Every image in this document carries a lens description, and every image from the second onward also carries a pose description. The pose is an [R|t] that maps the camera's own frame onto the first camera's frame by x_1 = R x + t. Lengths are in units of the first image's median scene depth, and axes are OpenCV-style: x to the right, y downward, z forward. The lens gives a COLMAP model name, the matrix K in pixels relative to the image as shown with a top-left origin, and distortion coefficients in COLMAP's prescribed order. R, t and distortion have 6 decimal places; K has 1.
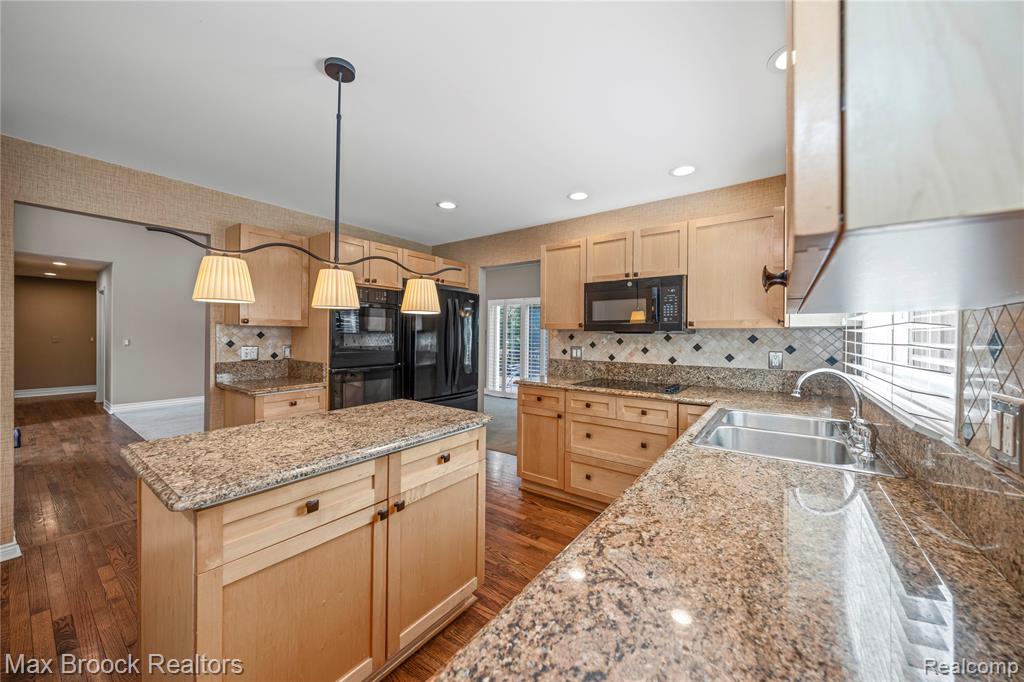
lens RADIAL K [[367.7, 0, 510.1], [0, 367.7, 335.3], [0, 0, 1]] dist [-0.000318, -0.000191]
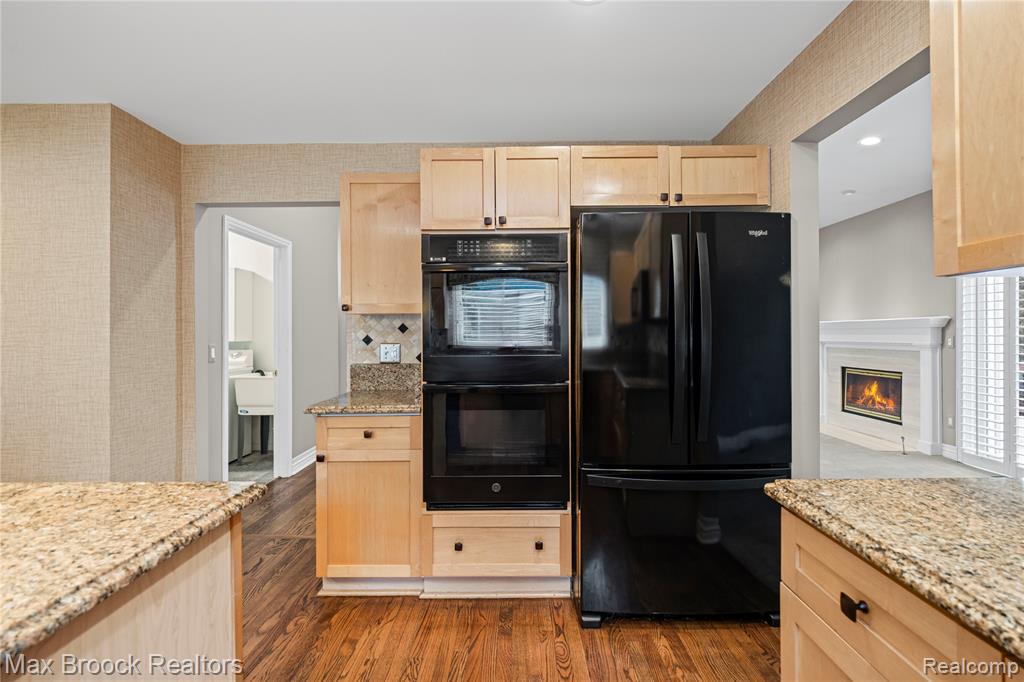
lens RADIAL K [[453.2, 0, 514.5], [0, 453.2, 334.1], [0, 0, 1]] dist [0.000211, -0.000222]
pose [[0.591714, -0.011579, -0.806065, 0.174711], [0.009501, 0.999928, -0.007389, 0.020820], [0.806092, -0.003287, 0.591781, 0.692425]]
